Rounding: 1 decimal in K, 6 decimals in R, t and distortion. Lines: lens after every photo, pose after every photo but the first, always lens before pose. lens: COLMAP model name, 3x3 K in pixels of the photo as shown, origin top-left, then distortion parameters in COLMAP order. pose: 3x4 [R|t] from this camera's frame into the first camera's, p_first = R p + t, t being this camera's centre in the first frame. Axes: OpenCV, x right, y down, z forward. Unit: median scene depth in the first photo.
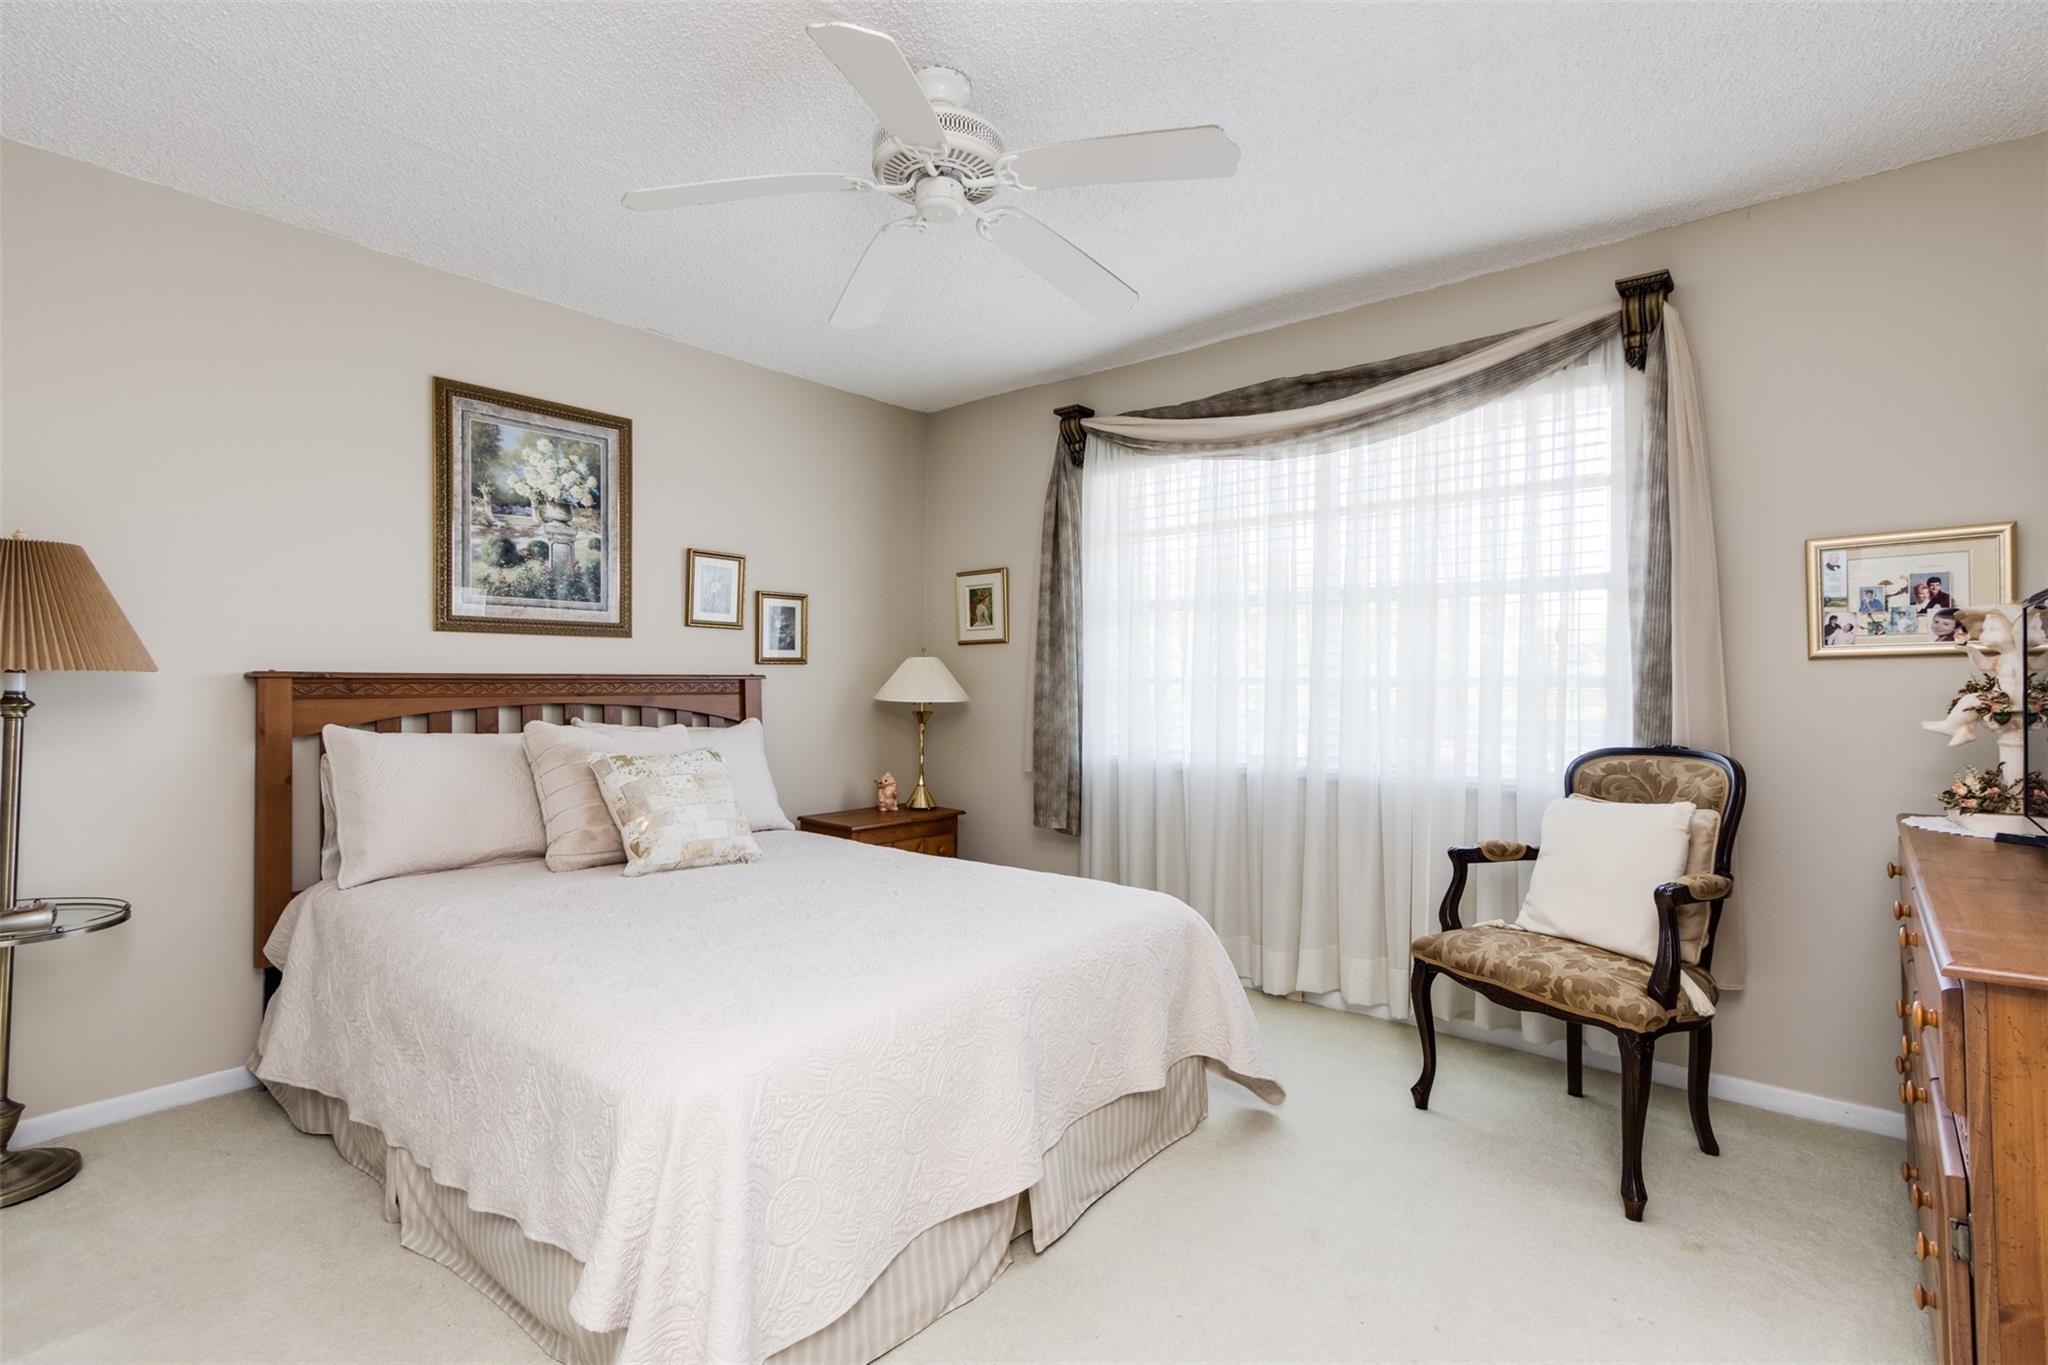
lens RADIAL K [[935.5, 0, 1033.4], [0, 935.5, 682.9], [0, 0, 1]] dist [0.001113, -0.000202]
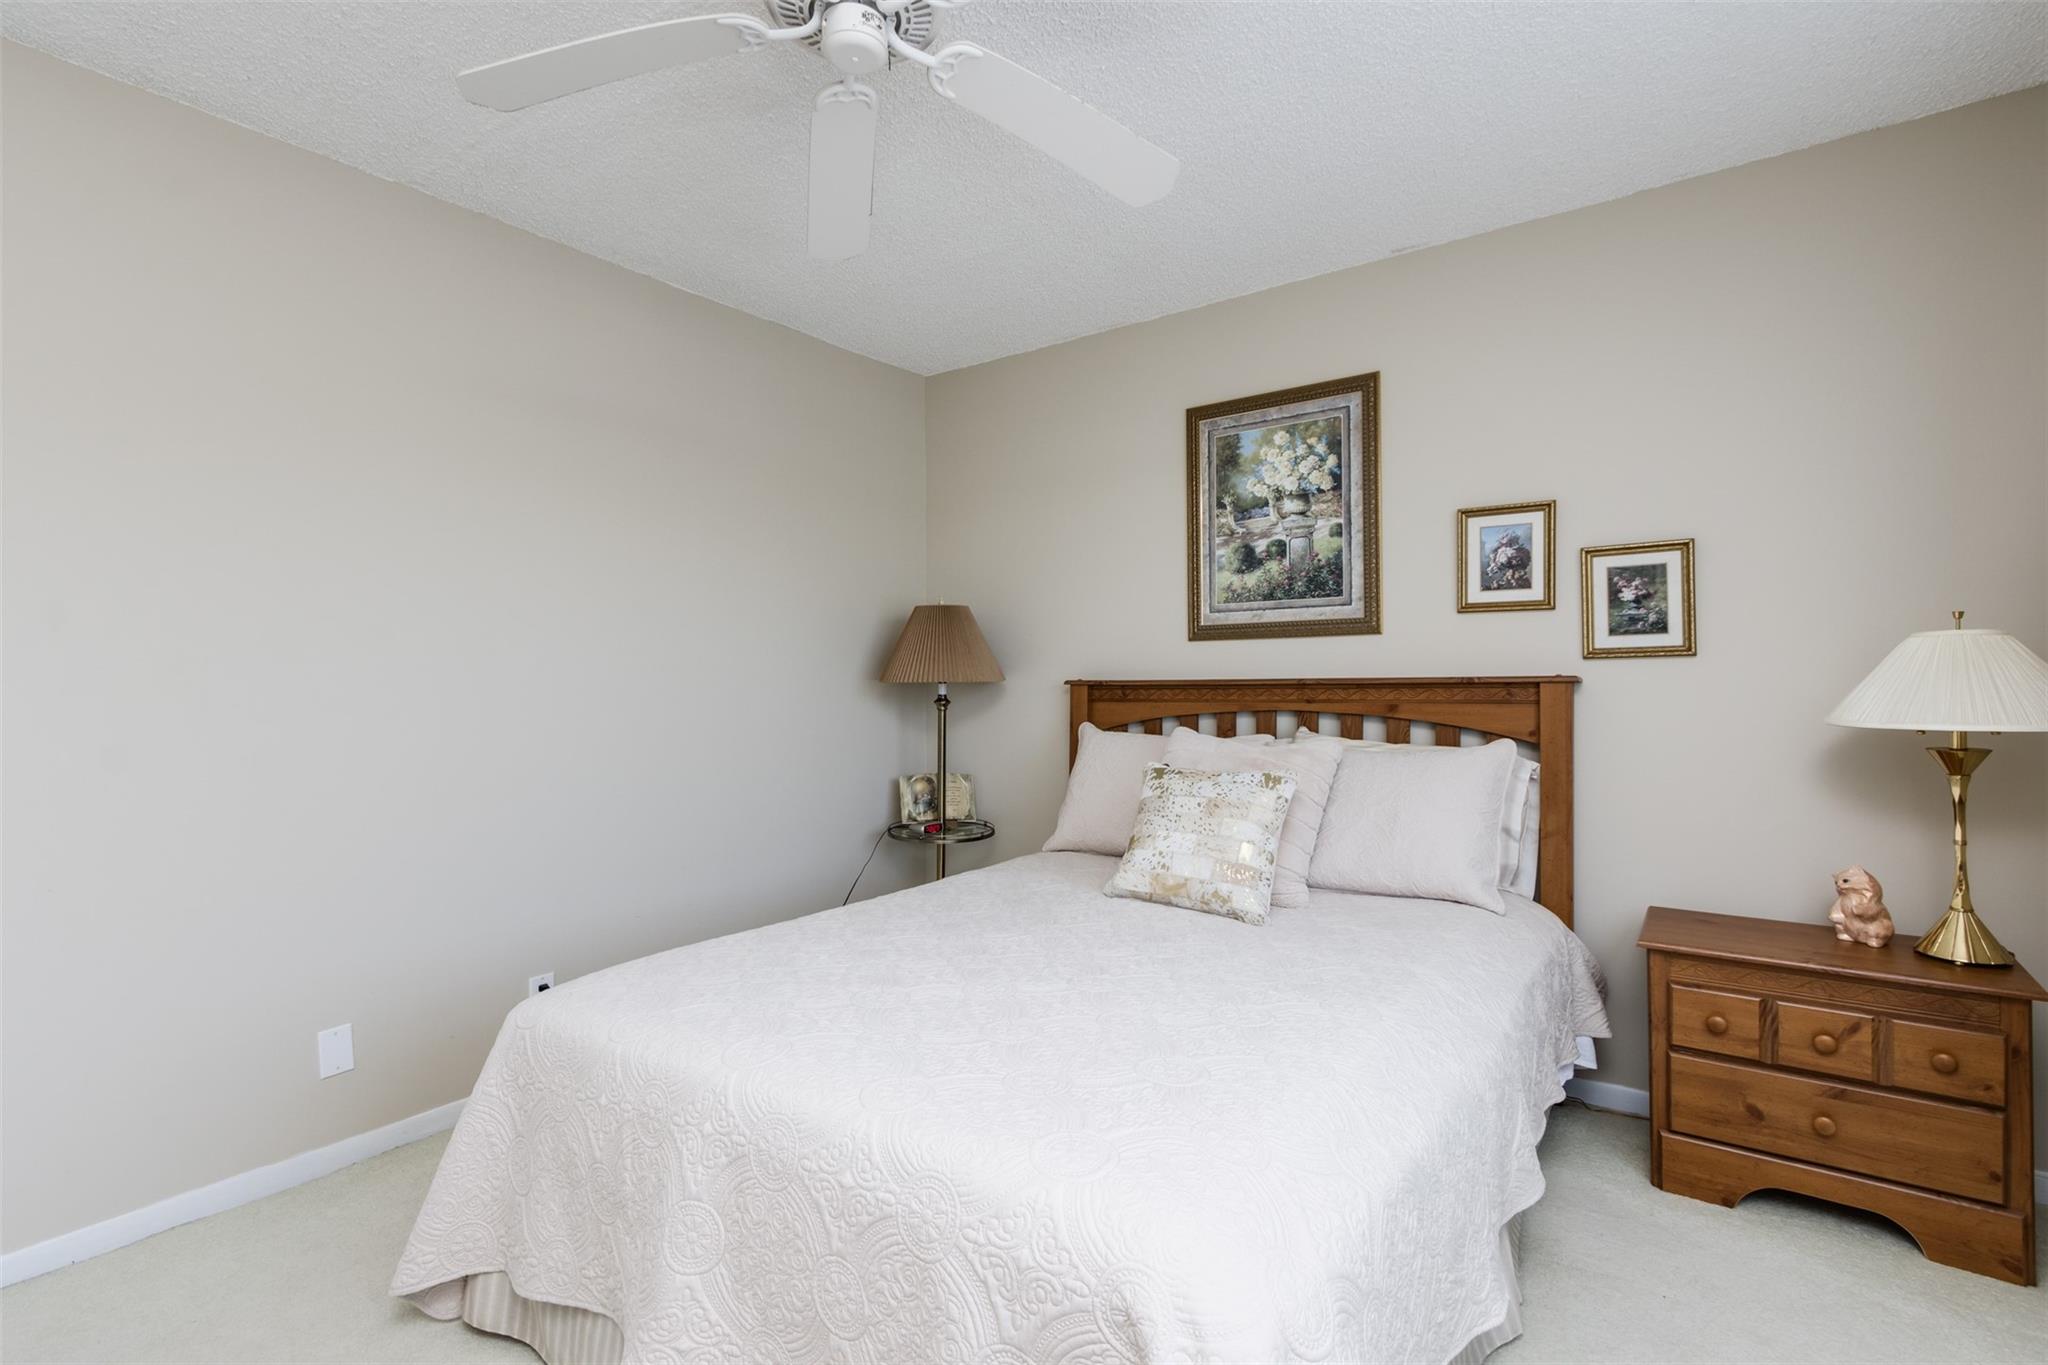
lens RADIAL K [[935.5, 0, 1033.4], [0, 935.5, 682.9], [0, 0, 1]] dist [0.001113, -0.000202]
pose [[0.077554, -0.005523, -0.996973, 0.402353], [0.002939, 0.999982, -0.005311, -0.001287], [0.996984, -0.002518, 0.077569, 0.676855]]
